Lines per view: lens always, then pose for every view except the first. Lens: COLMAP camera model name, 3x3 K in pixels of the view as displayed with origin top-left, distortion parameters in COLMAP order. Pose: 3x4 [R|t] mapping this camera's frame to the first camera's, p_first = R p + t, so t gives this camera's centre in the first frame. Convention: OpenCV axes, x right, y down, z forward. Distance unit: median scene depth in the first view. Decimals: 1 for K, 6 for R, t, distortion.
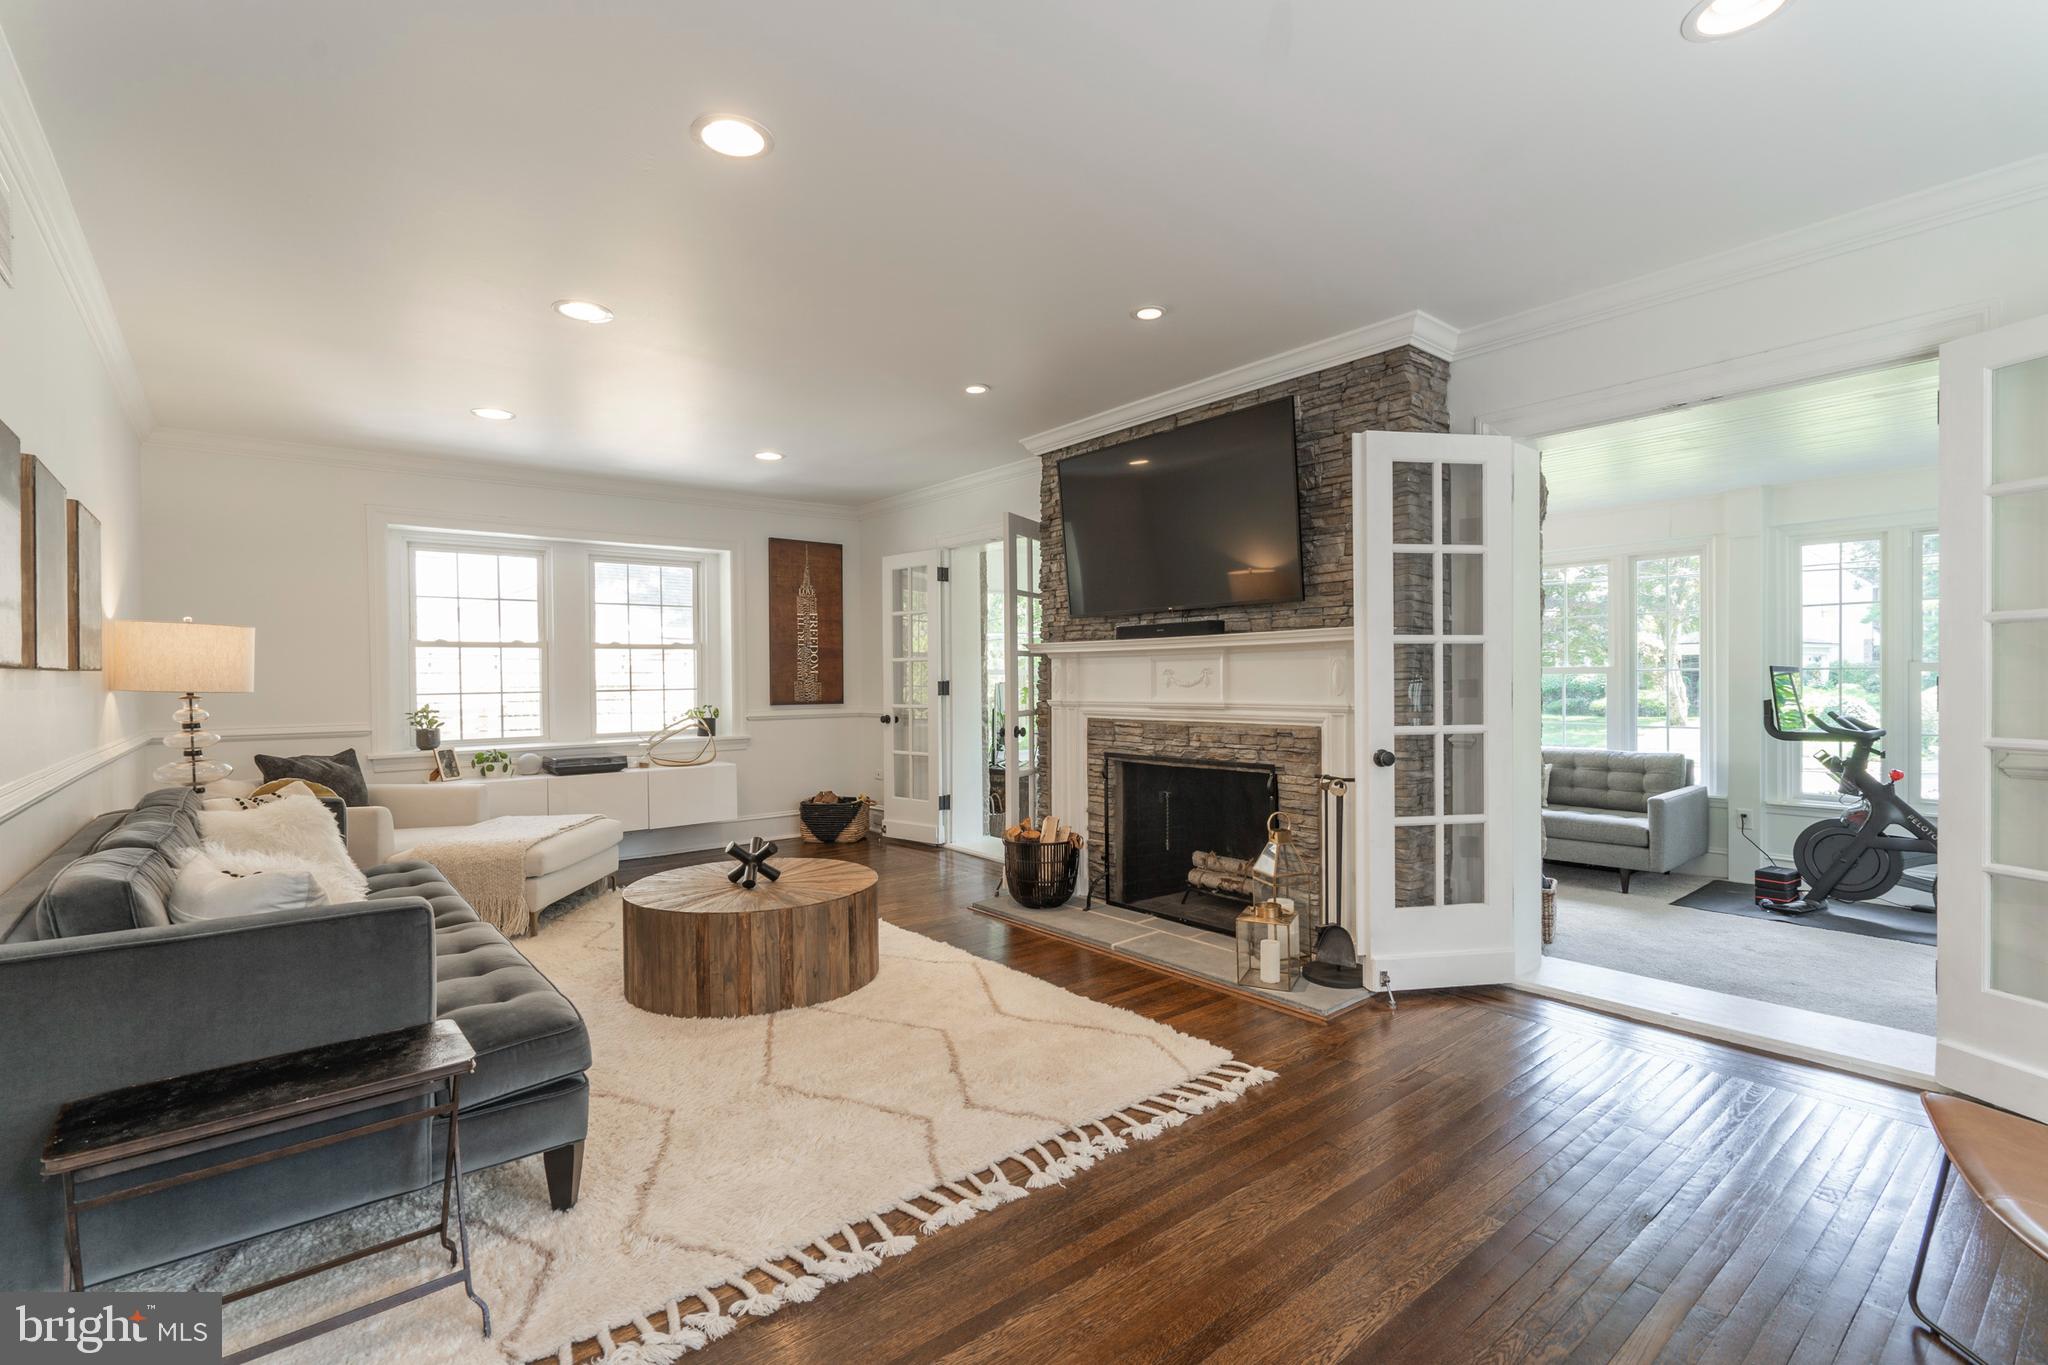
lens RADIAL K [[930.9, 0, 1024.0], [0, 930.9, 682.5], [0, 0, 1]] dist [-0.016193, 0.000081]
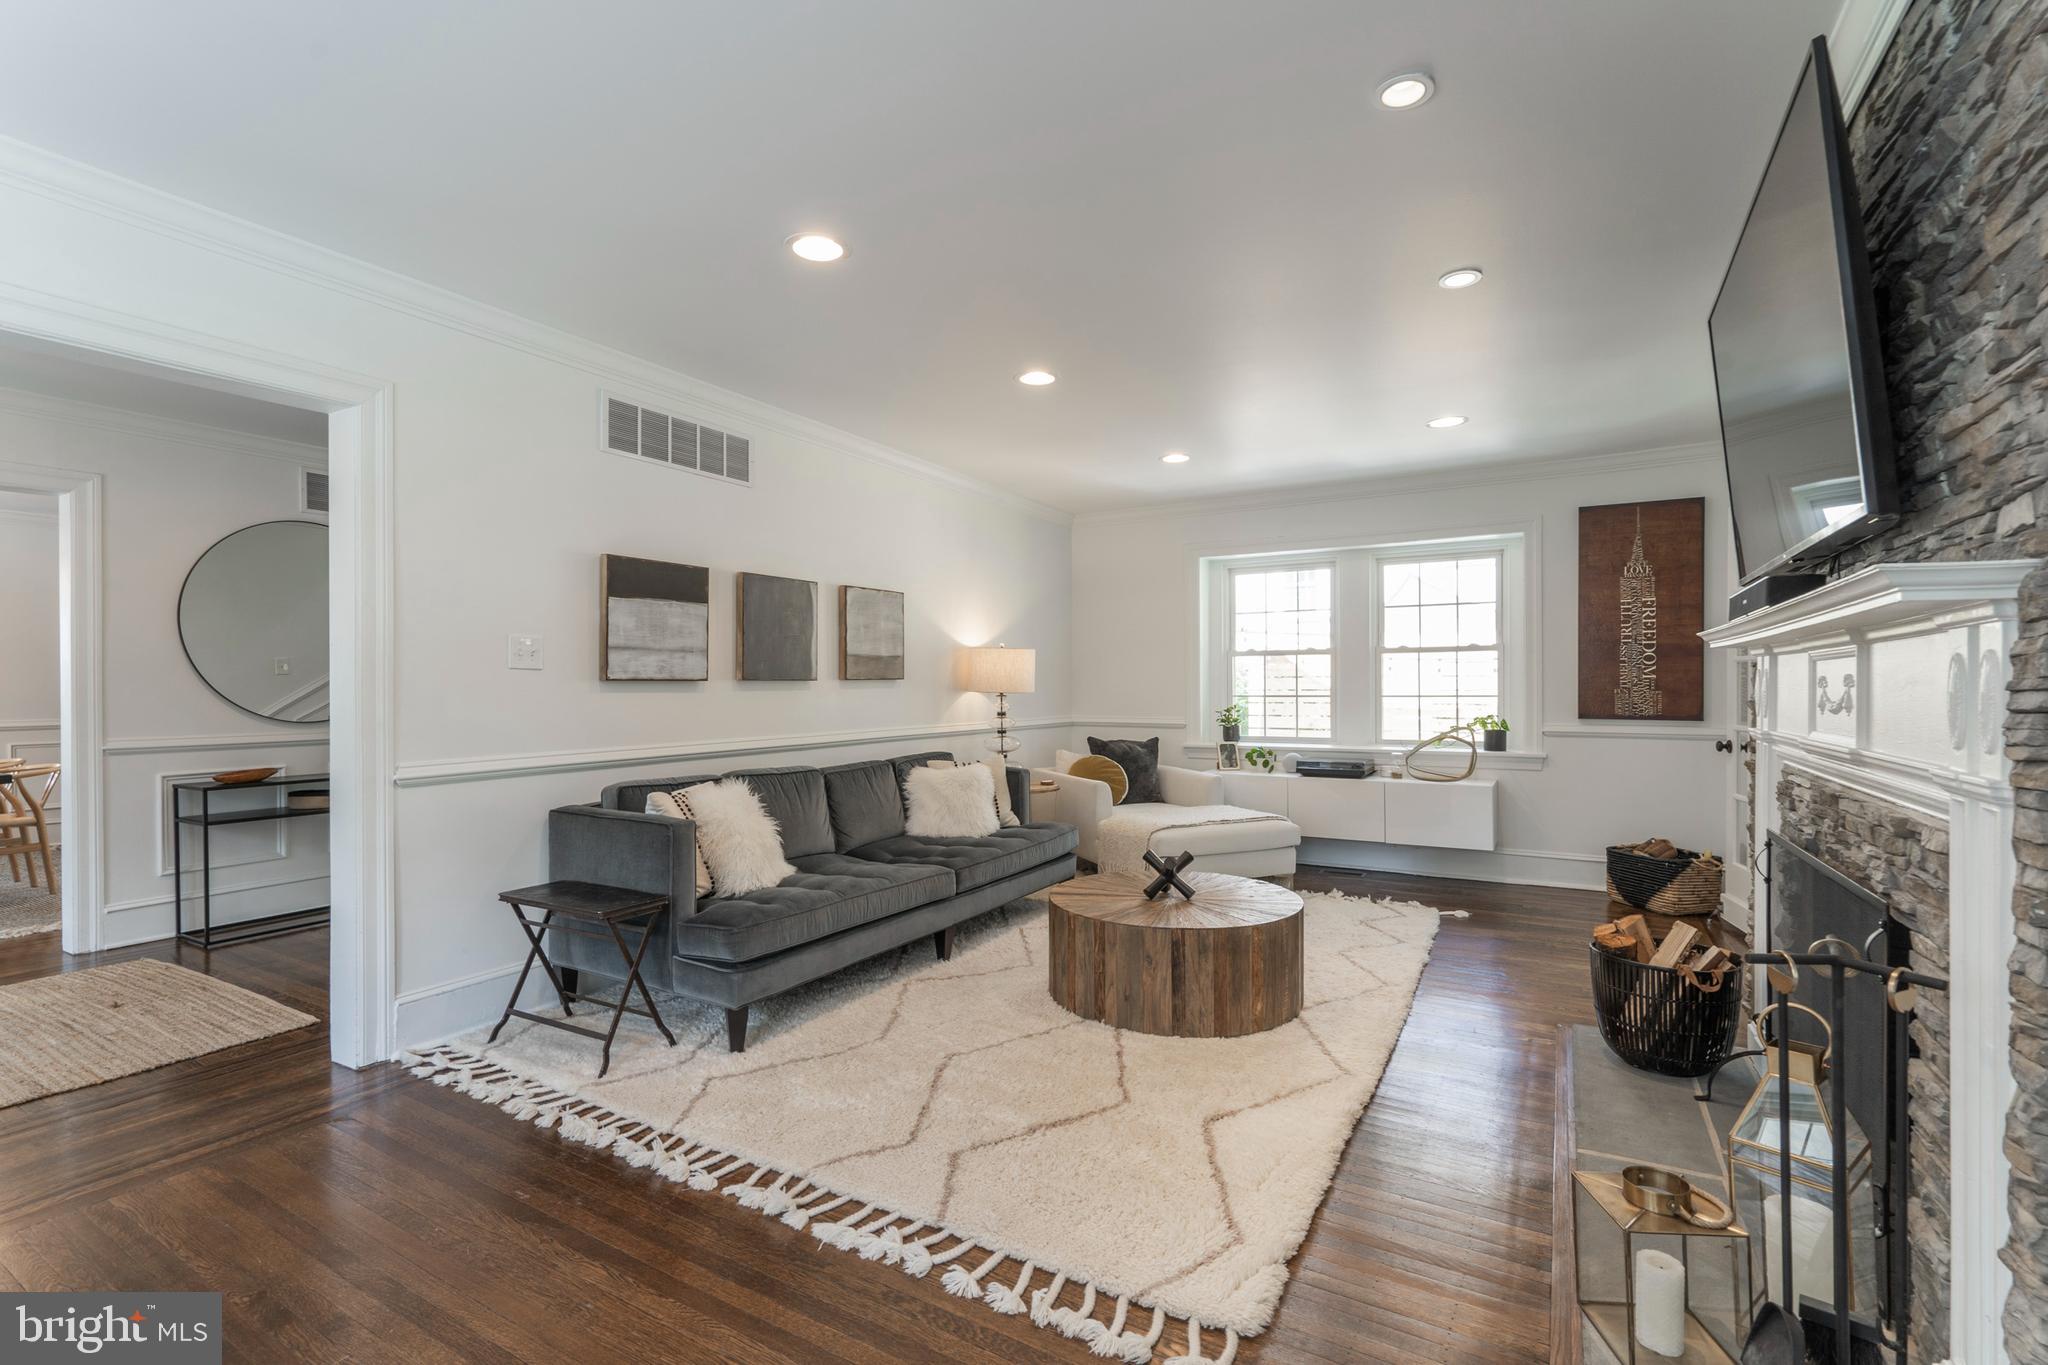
lens RADIAL K [[924.5, 0, 1009.5], [0, 924.5, 688.5], [0, 0, 1]] dist [0.002091, 0.000432]
pose [[0.340654, 0.011582, -0.940118, 0.338485], [-0.006613, 0.999929, 0.009923, -0.006488], [0.940166, 0.002837, 0.340706, 0.305063]]
